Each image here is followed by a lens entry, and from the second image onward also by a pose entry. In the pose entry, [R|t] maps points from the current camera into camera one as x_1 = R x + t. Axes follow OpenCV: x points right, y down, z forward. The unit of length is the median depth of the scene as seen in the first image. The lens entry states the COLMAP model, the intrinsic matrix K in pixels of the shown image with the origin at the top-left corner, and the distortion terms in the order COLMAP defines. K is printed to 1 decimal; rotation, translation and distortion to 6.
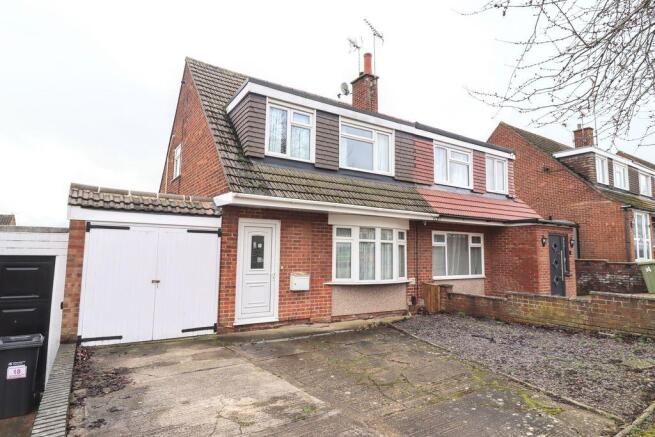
lens RADIAL K [[394.0, 0, 326.4], [0, 394.0, 213.3], [0, 0, 1]] dist [-0.003769, -0.001176]
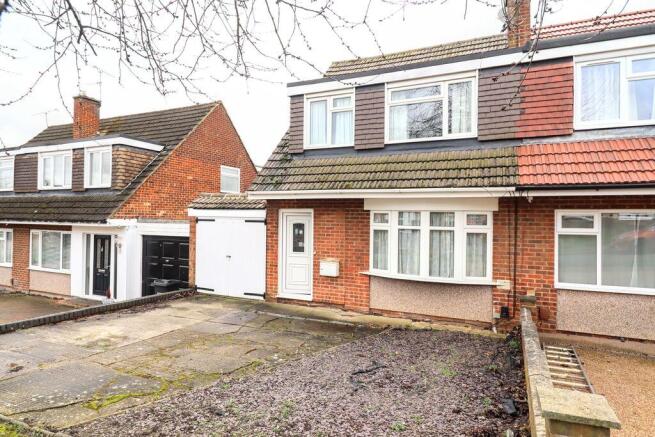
lens RADIAL K [[394.0, 0, 327.3], [0, 394.0, 221.3], [0, 0, 1]] dist [-0.003769, -0.001176]
pose [[0.498823, -0.002157, -0.866701, 0.781834], [0.078648, 0.995984, 0.042786, 0.008307], [0.863128, -0.089507, 0.496989, 0.469918]]
